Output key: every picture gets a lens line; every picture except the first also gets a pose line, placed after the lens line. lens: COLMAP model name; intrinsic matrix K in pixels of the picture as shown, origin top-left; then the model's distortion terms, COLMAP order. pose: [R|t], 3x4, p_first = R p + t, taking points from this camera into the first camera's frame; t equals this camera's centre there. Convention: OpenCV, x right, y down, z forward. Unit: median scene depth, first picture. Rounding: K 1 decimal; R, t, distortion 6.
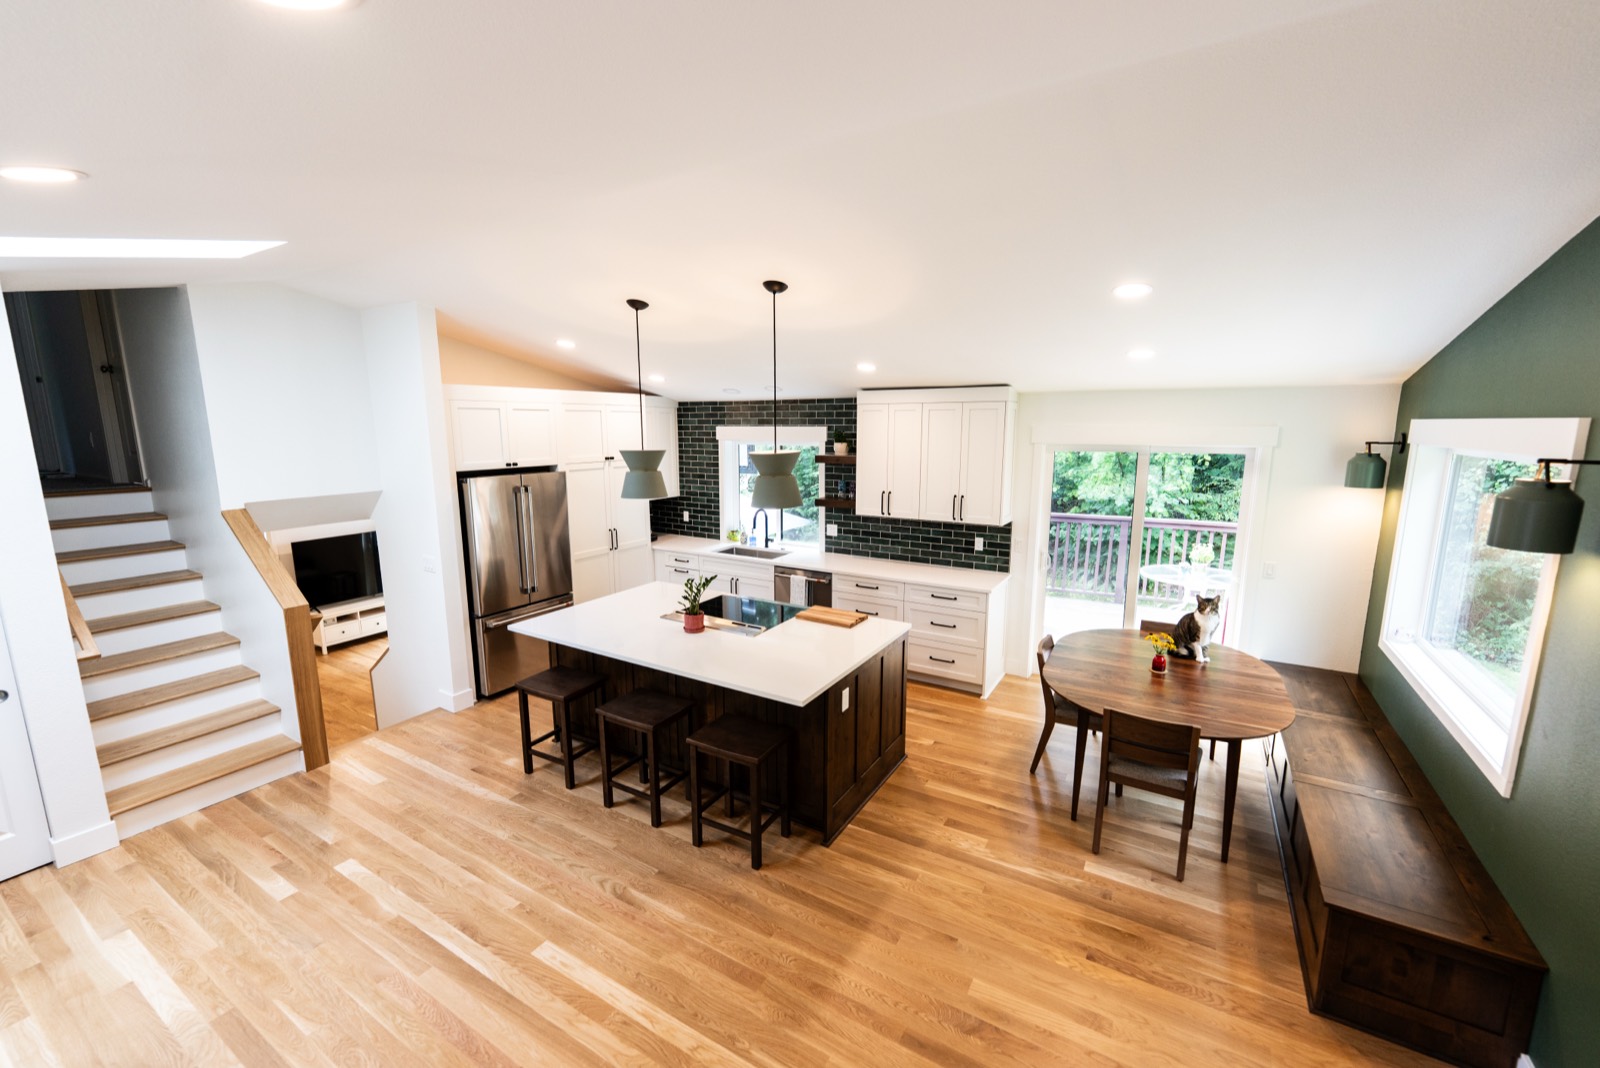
lens RADIAL K [[650.1, 0, 795.0], [0, 650.1, 536.6], [0, 0, 1]] dist [-0.000495, -0.000451]
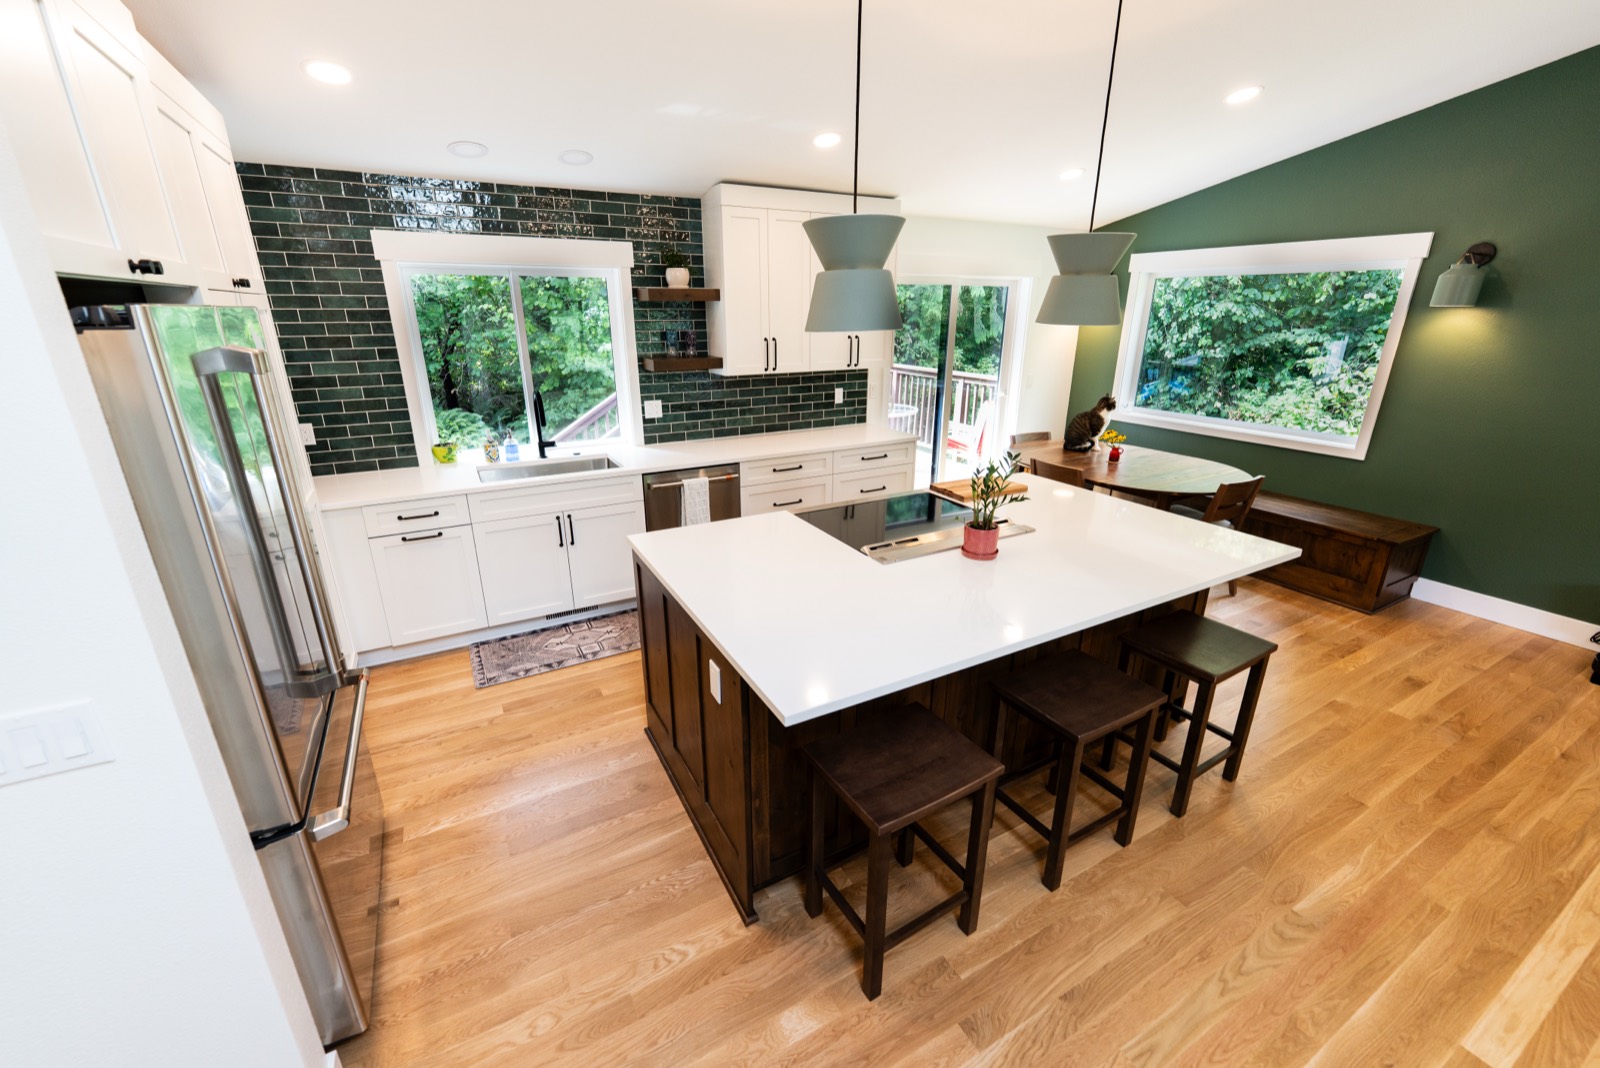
lens RADIAL K [[650.1, 0, 799.0], [0, 650.1, 526.3], [0, 0, 1]] dist [-0.000495, -0.000451]
pose [[0.490947, -0.274401, 0.826847, -0.485957], [0.149992, 0.961552, 0.230046, -0.027230], [-0.858180, 0.011080, 0.513229, 0.567328]]
